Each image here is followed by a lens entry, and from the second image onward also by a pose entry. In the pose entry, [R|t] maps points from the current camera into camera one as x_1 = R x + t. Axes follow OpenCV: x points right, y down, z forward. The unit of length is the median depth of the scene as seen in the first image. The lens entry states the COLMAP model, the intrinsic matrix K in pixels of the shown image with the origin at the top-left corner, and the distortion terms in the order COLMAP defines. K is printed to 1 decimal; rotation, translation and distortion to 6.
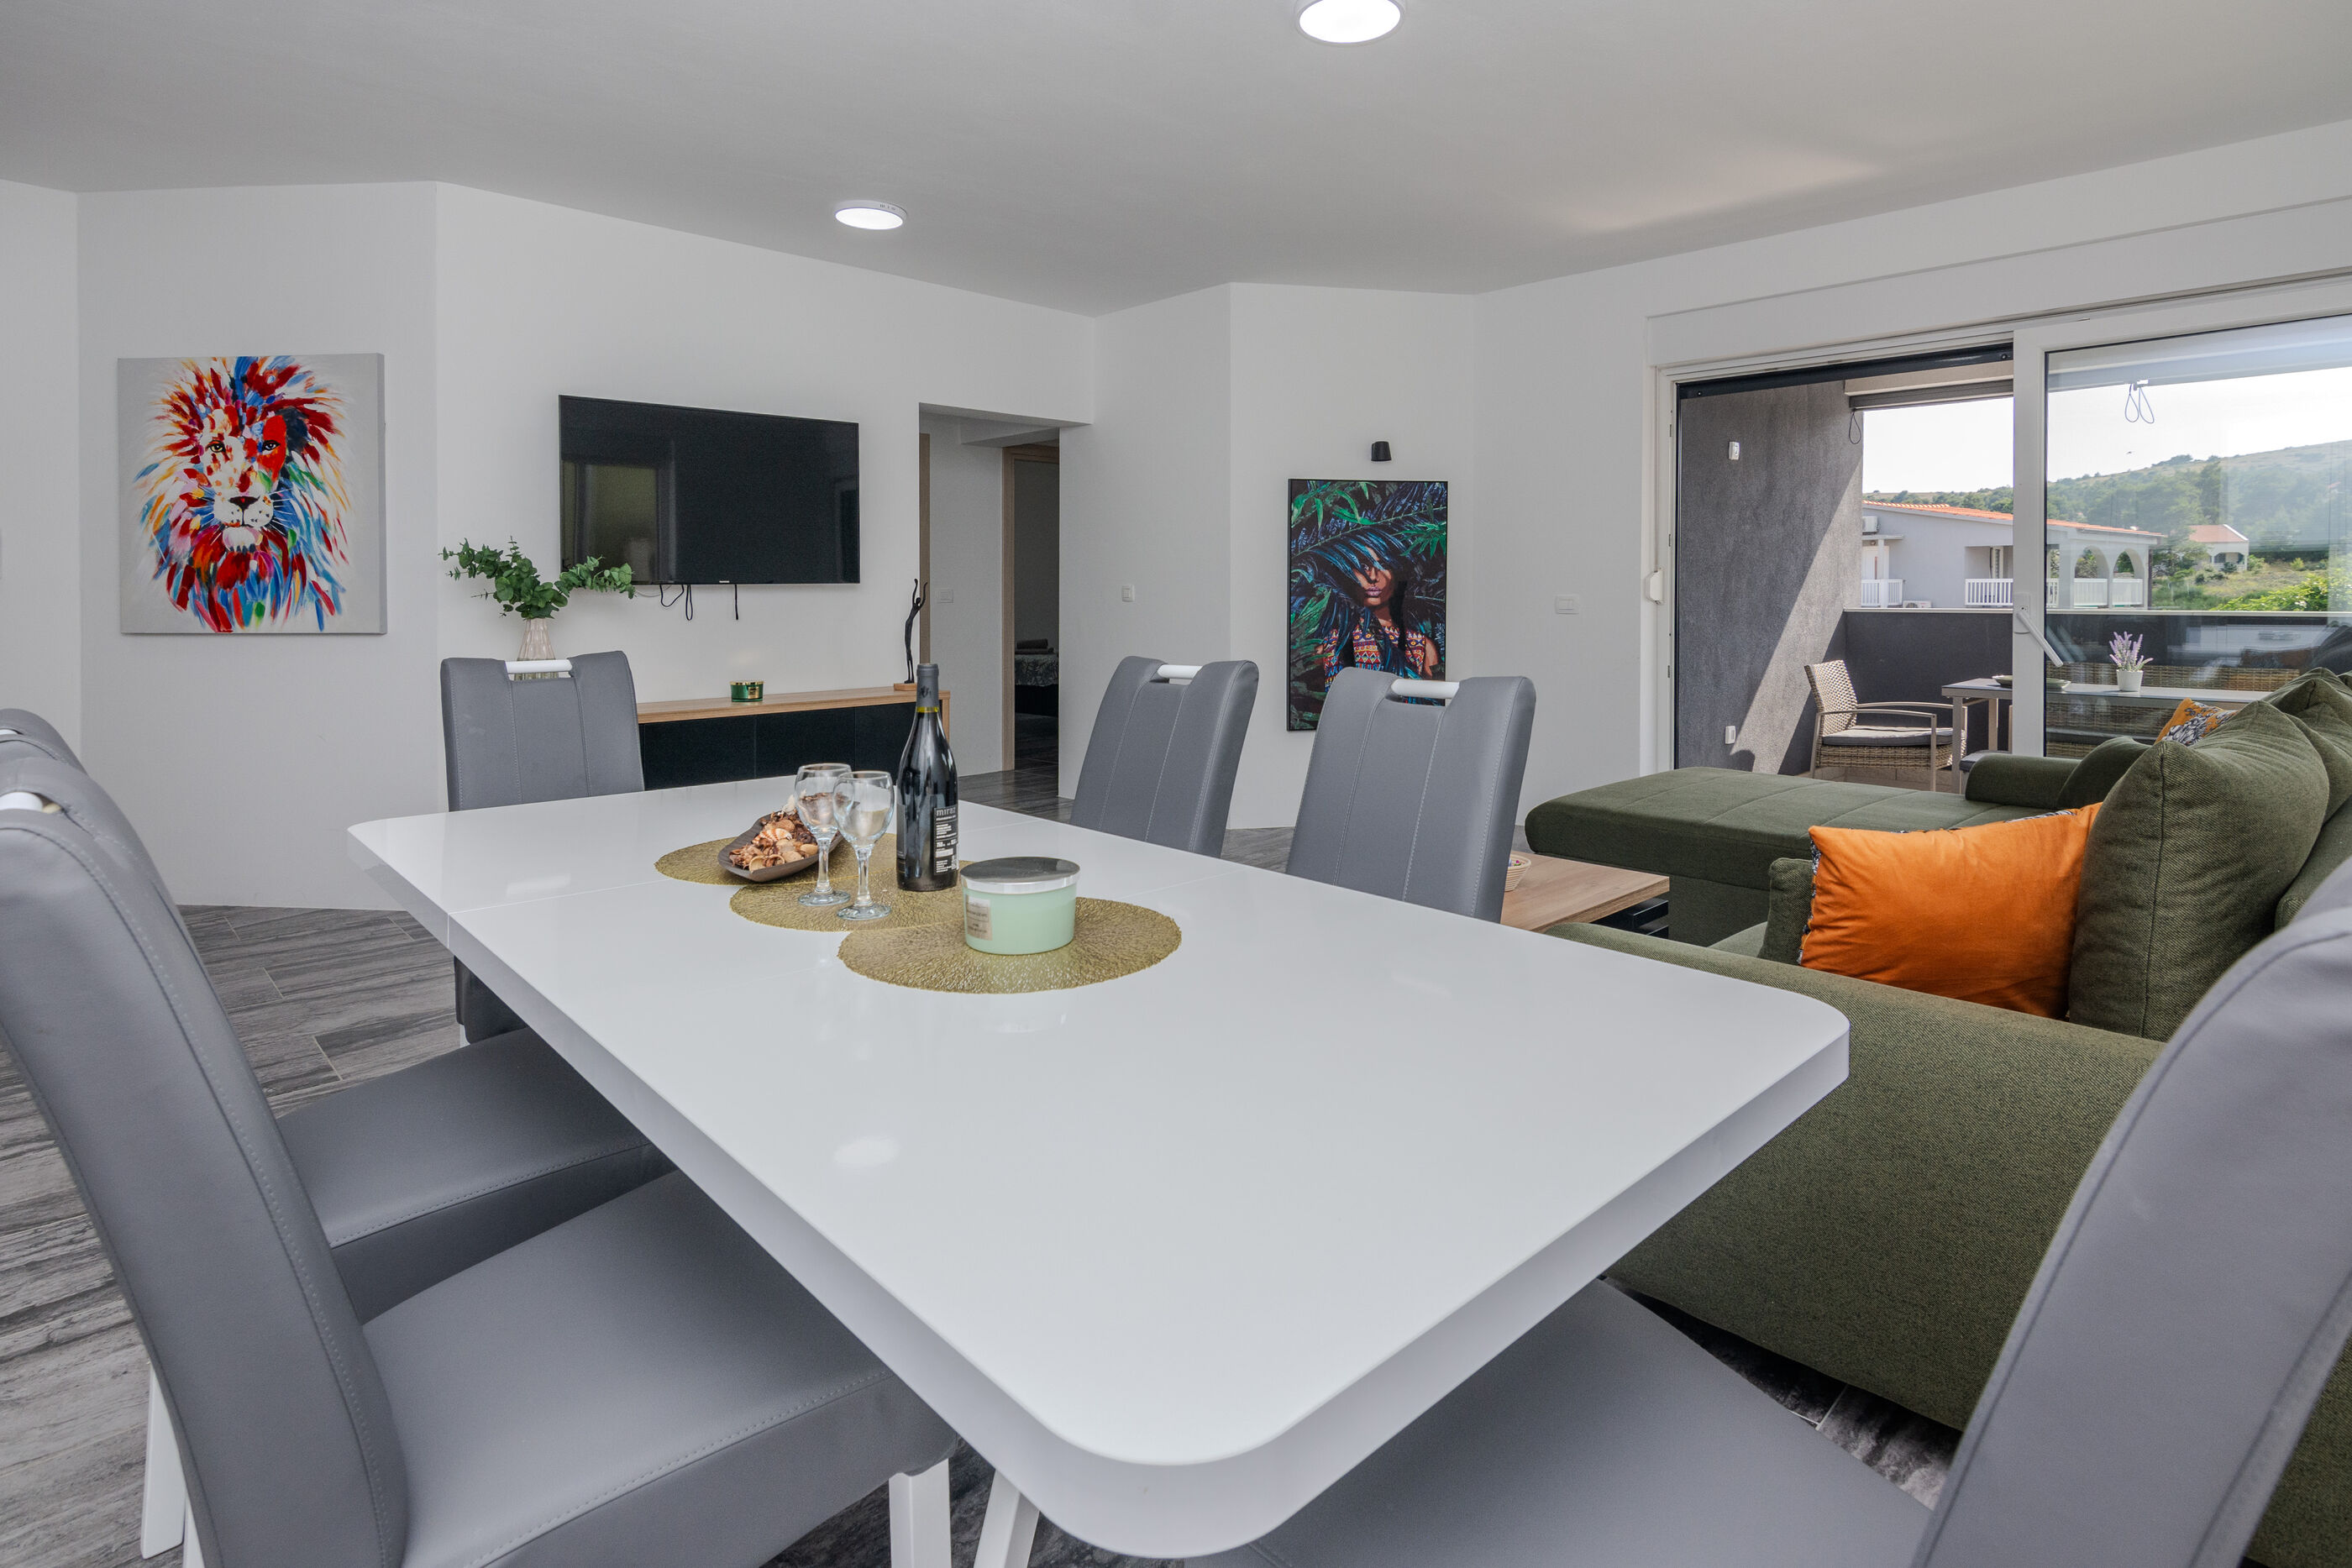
lens RADIAL K [[1206.8, 0, 1175.7], [0, 1206.8, 587.5], [0, 0, 1]] dist [-0.009727, 0.002700]
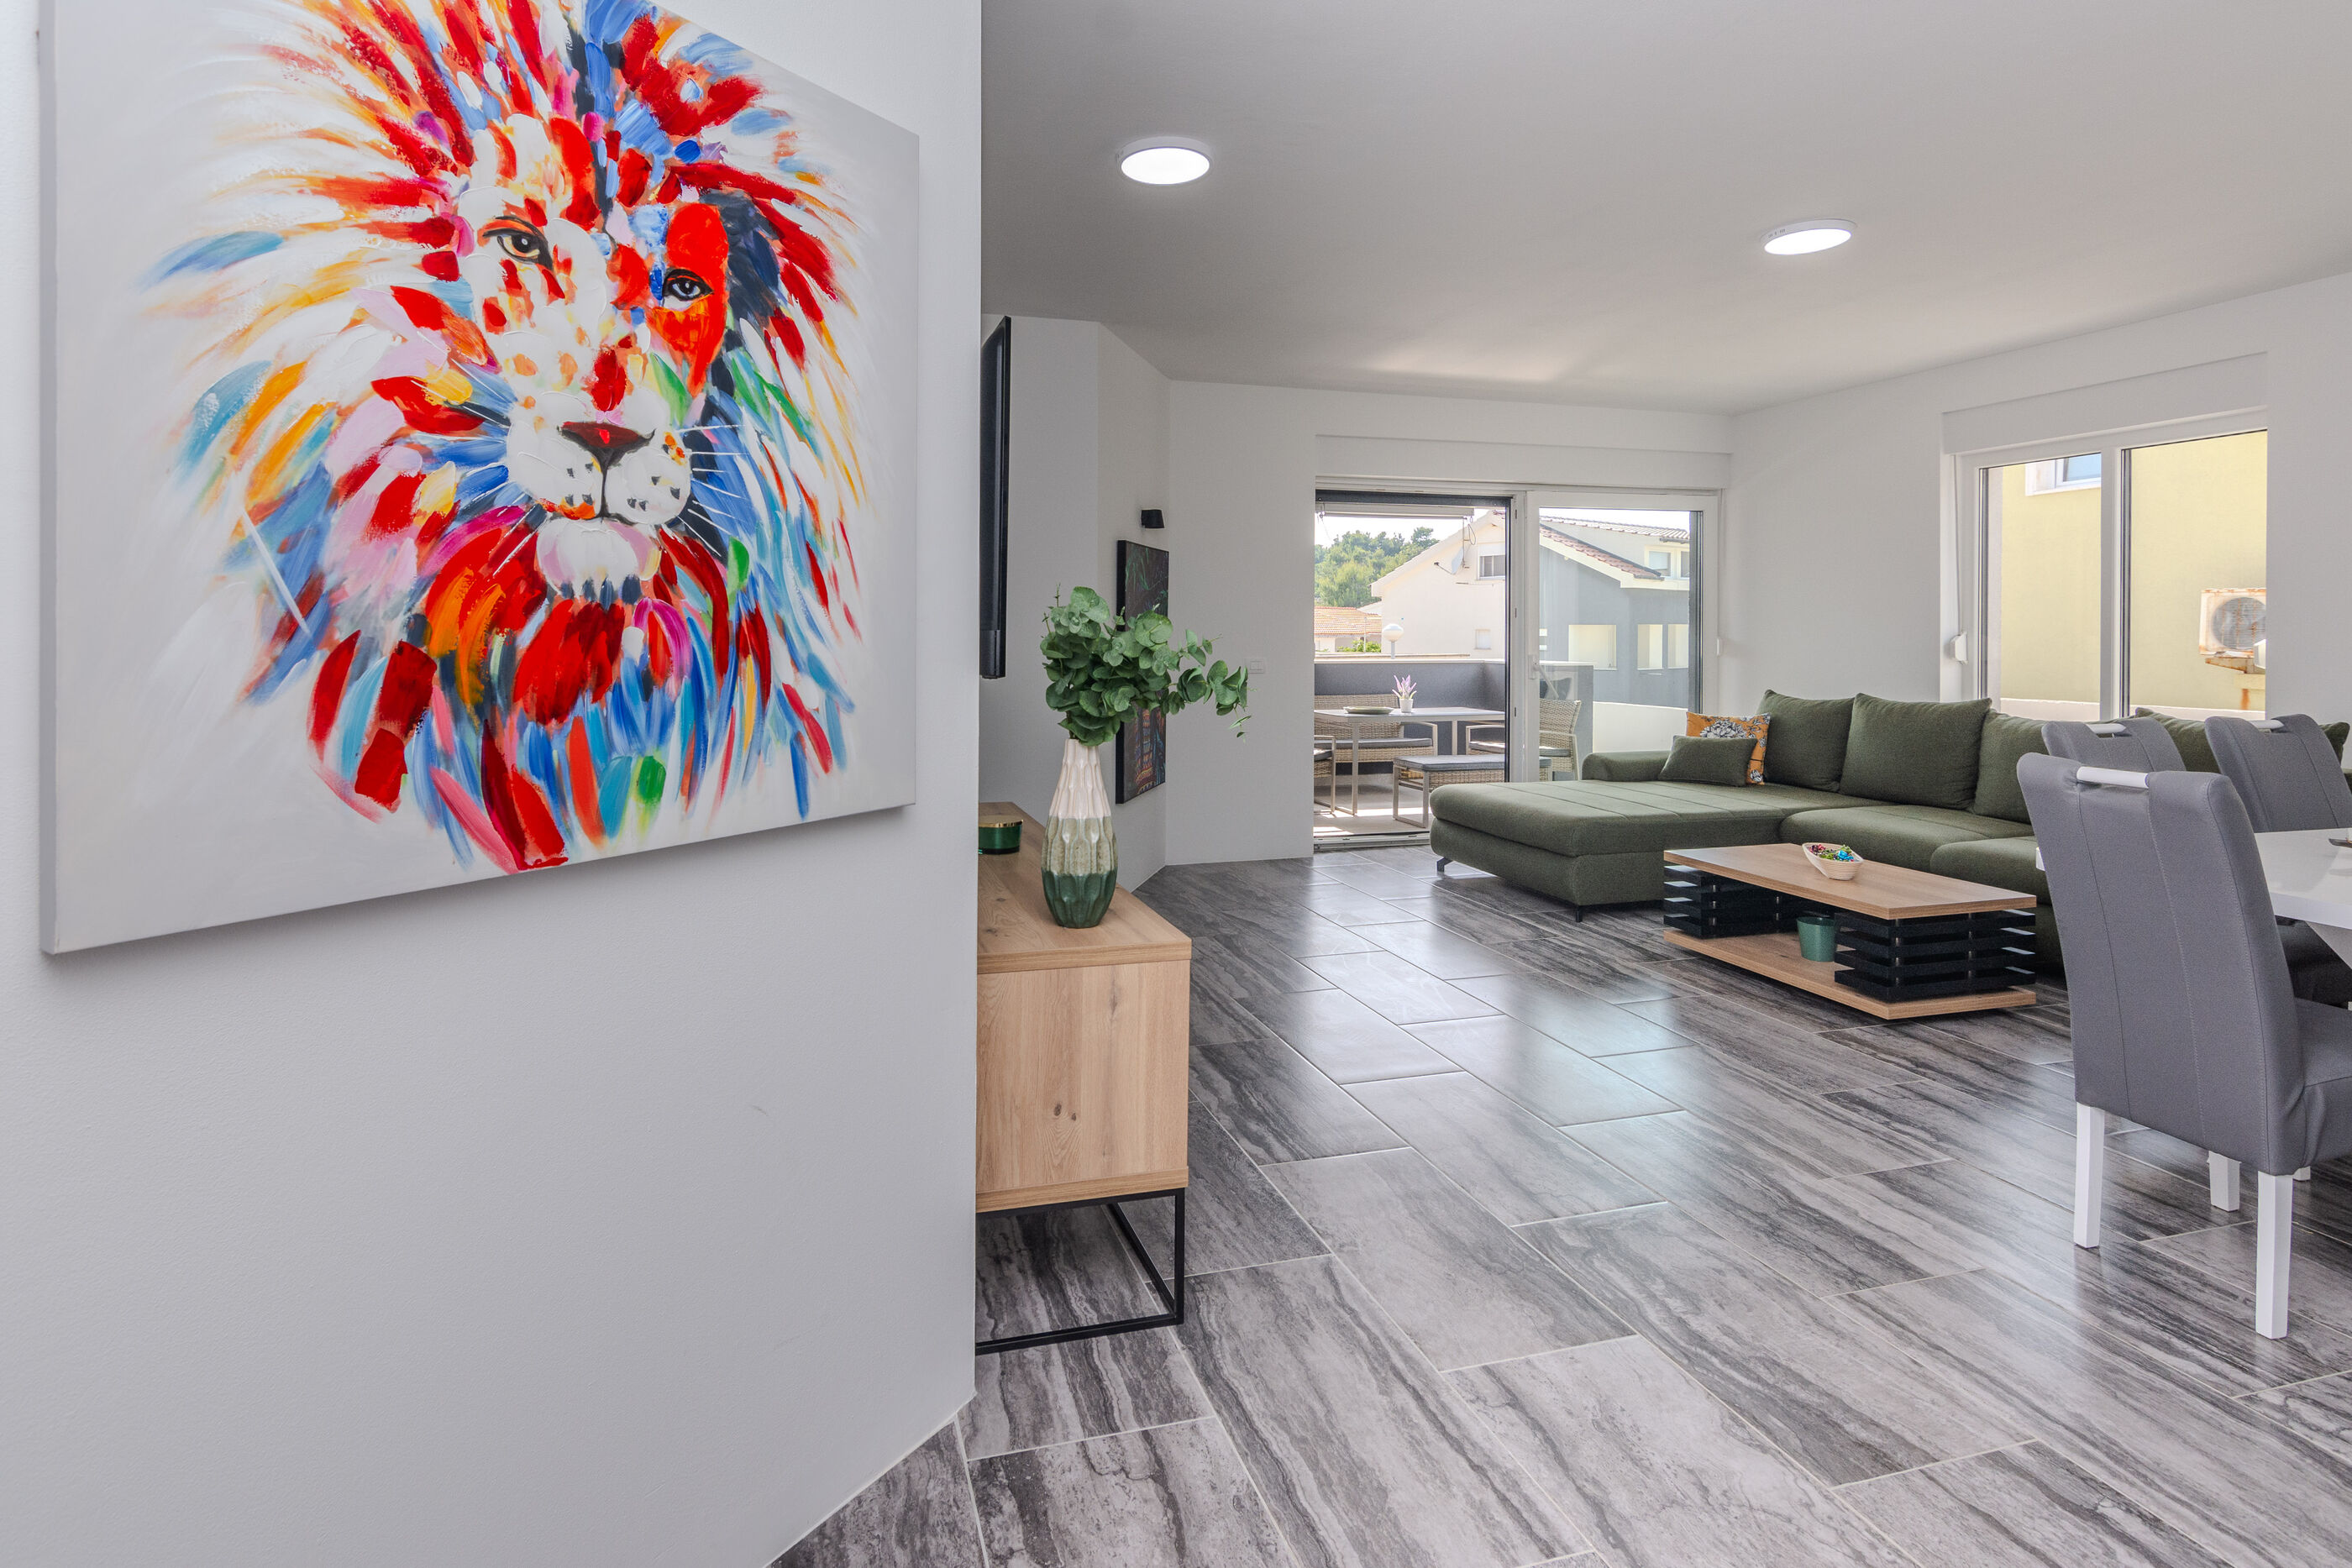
lens RADIAL K [[1206.8, 0, 1135.3], [0, 1206.8, 619.9], [0, 0, 1]] dist [-0.009727, 0.002700]
pose [[0.469414, 0.010937, 0.882911, -0.988407], [-0.005539, 0.999940, -0.009442, -0.022278], [-0.882961, -0.000458, 0.469446, 0.728573]]
